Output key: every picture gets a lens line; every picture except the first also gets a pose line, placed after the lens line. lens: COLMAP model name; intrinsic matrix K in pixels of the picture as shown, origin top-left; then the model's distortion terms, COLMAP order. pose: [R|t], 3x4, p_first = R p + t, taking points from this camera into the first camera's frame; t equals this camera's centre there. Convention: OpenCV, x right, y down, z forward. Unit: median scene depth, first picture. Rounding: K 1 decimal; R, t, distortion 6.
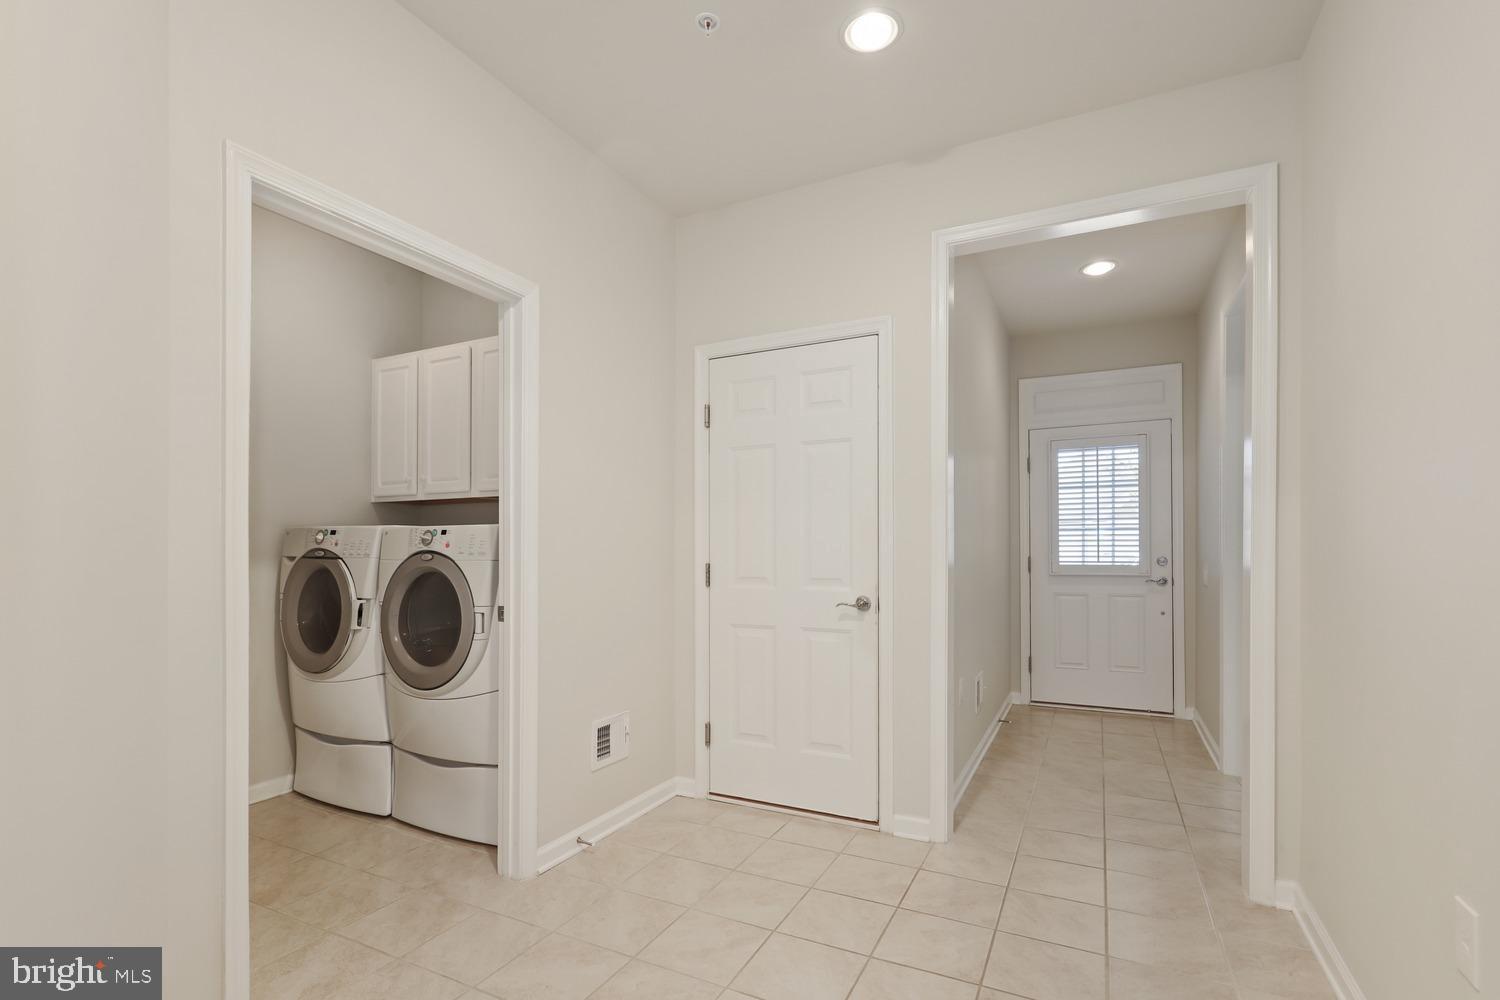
lens RADIAL K [[691.7, 0, 760.2], [0, 691.7, 549.1], [0, 0, 1]] dist [-0.013626, 0.001948]
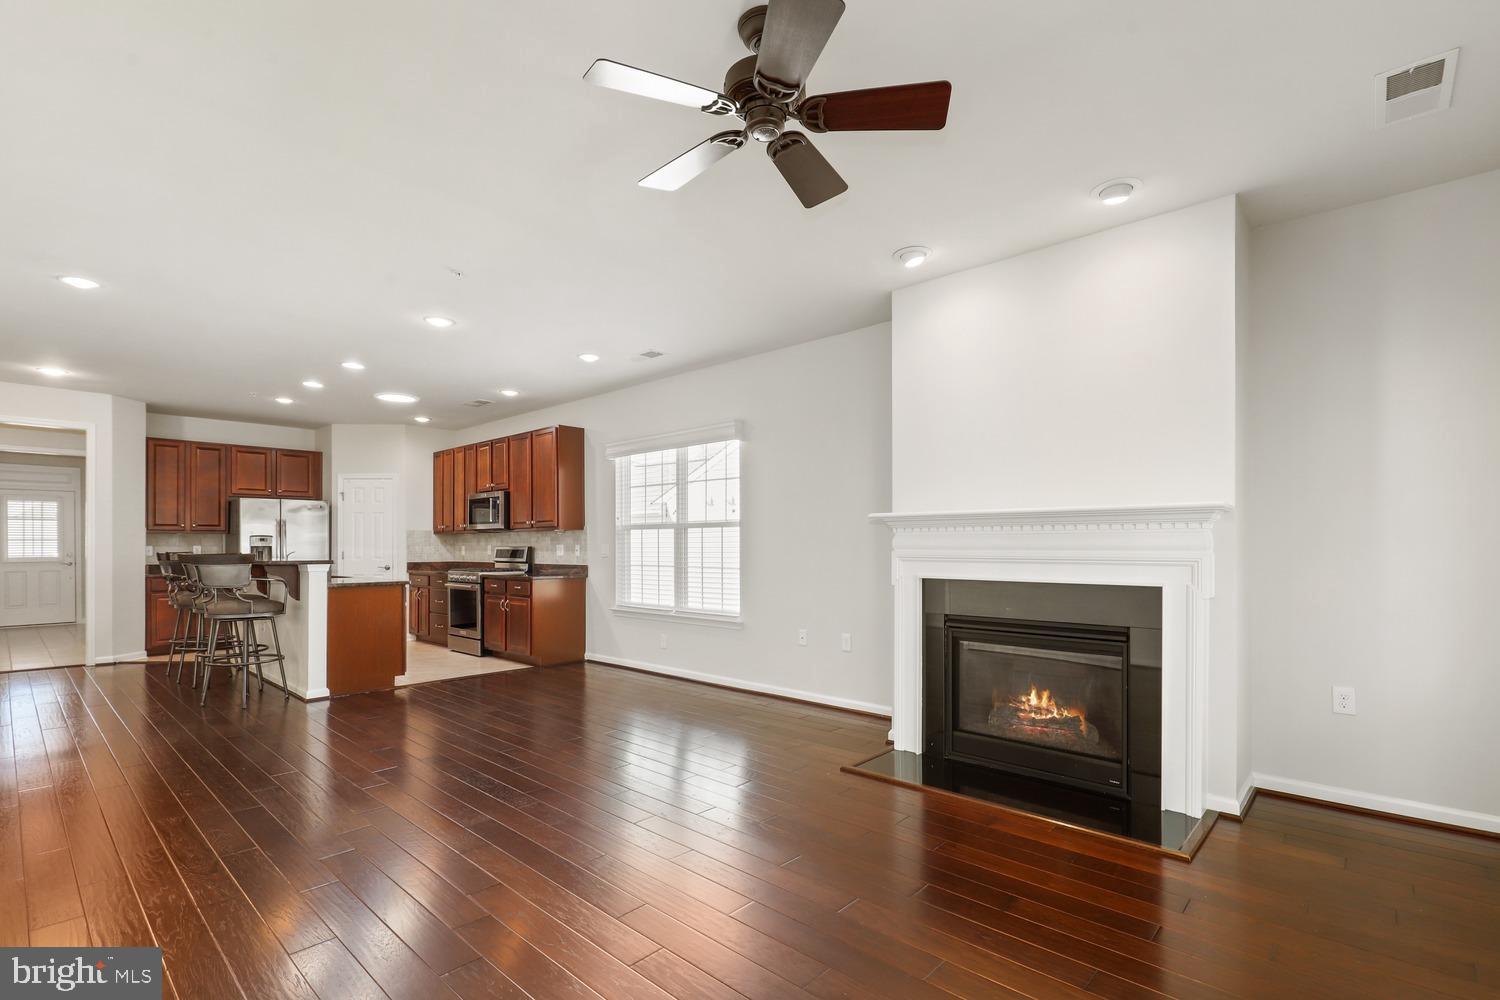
lens RADIAL K [[691.7, 0, 763.7], [0, 691.7, 544.3], [0, 0, 1]] dist [-0.013626, 0.001948]
pose [[0.266171, 0.002481, 0.963923, -0.951880], [0.002470, 0.999992, -0.003256, -0.004206], [-0.963923, 0.003248, 0.266162, -1.752985]]
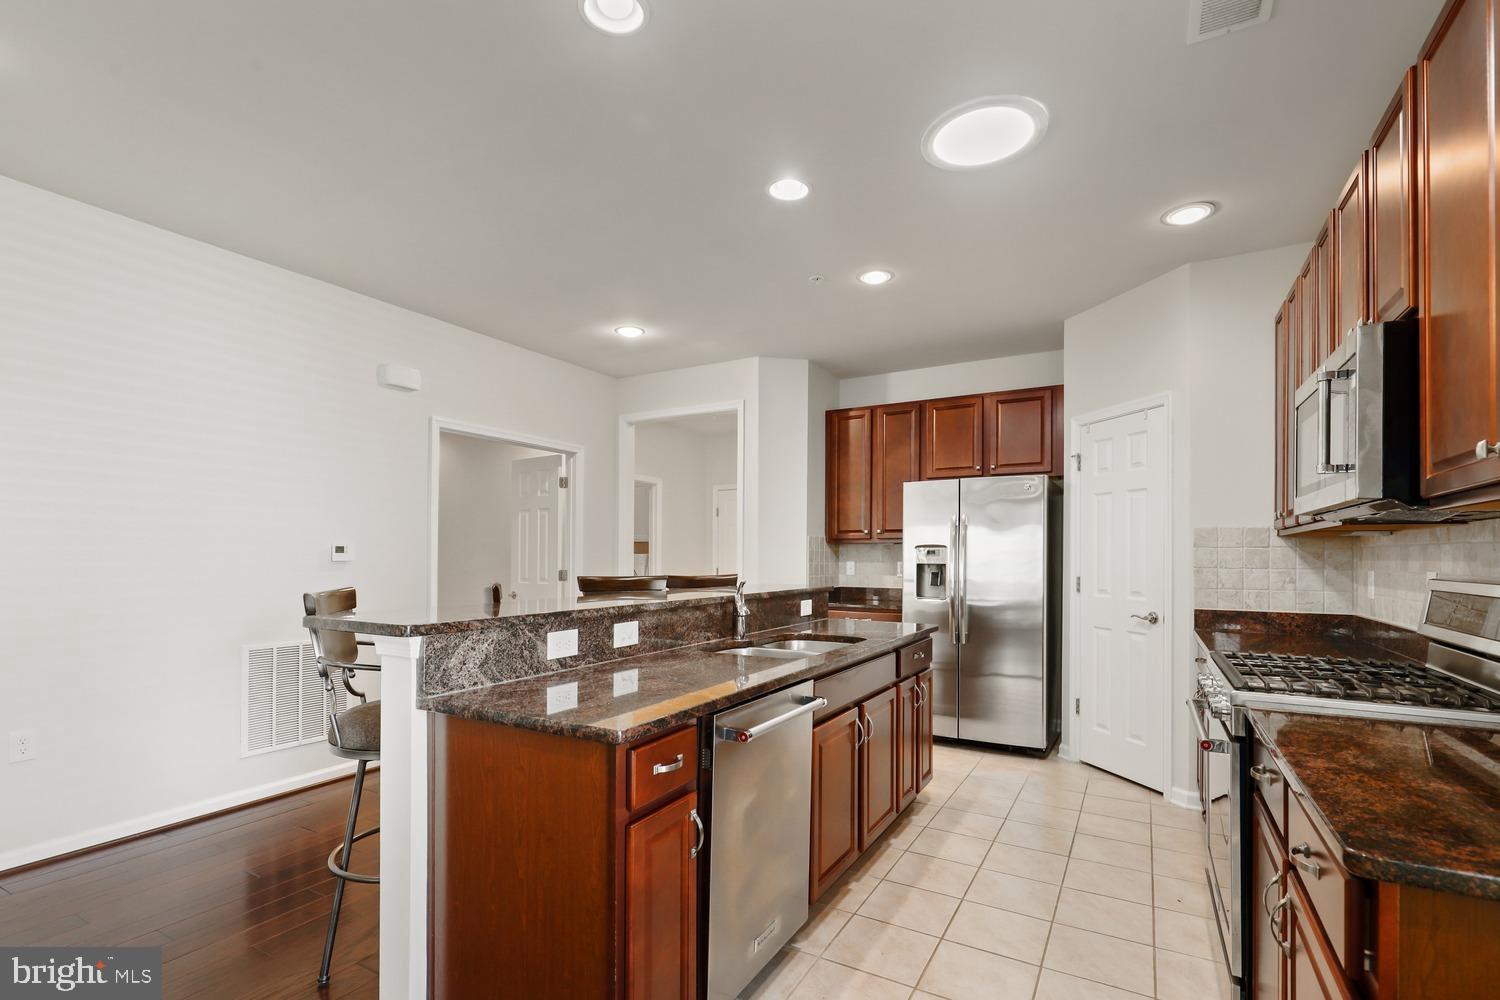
lens RADIAL K [[691.7, 0, 728.8], [0, 691.7, 552.5], [0, 0, 1]] dist [-0.013626, 0.001948]
pose [[0.996698, 0.003078, -0.081137, 0.114429], [-0.003485, 0.999982, -0.004876, -0.018804], [0.081121, 0.005143, 0.996691, -1.121727]]
